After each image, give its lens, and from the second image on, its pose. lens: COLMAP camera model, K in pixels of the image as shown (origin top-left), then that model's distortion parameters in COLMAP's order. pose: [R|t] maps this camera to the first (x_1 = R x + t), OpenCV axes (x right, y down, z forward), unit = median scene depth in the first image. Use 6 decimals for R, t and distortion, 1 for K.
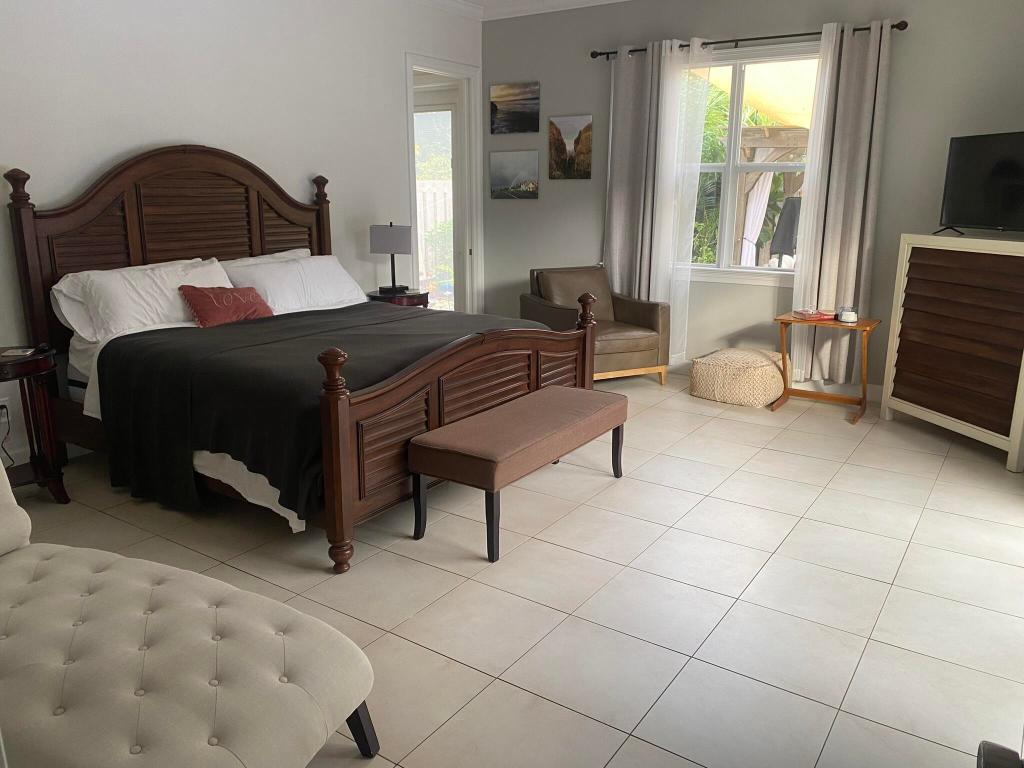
lens RADIAL K [[784.0, 0, 511.9], [0, 784.0, 386.2], [0, 0, 1]] dist [0.020598, -0.018477]
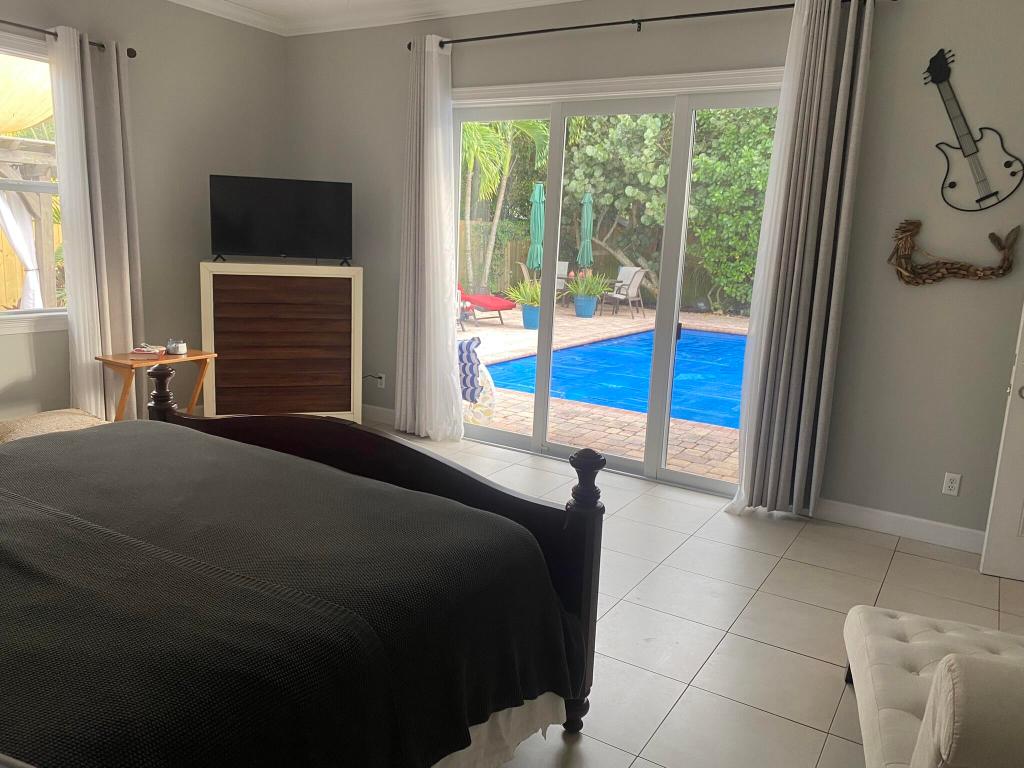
lens RADIAL K [[784.0, 0, 511.8], [0, 784.0, 382.3], [0, 0, 1]] dist [0.020598, -0.018477]
pose [[-0.040494, -0.205618, 0.977794, -0.580399], [0.197056, 0.957733, 0.209560, -0.179781], [-0.979556, 0.201167, 0.001736, 0.628632]]
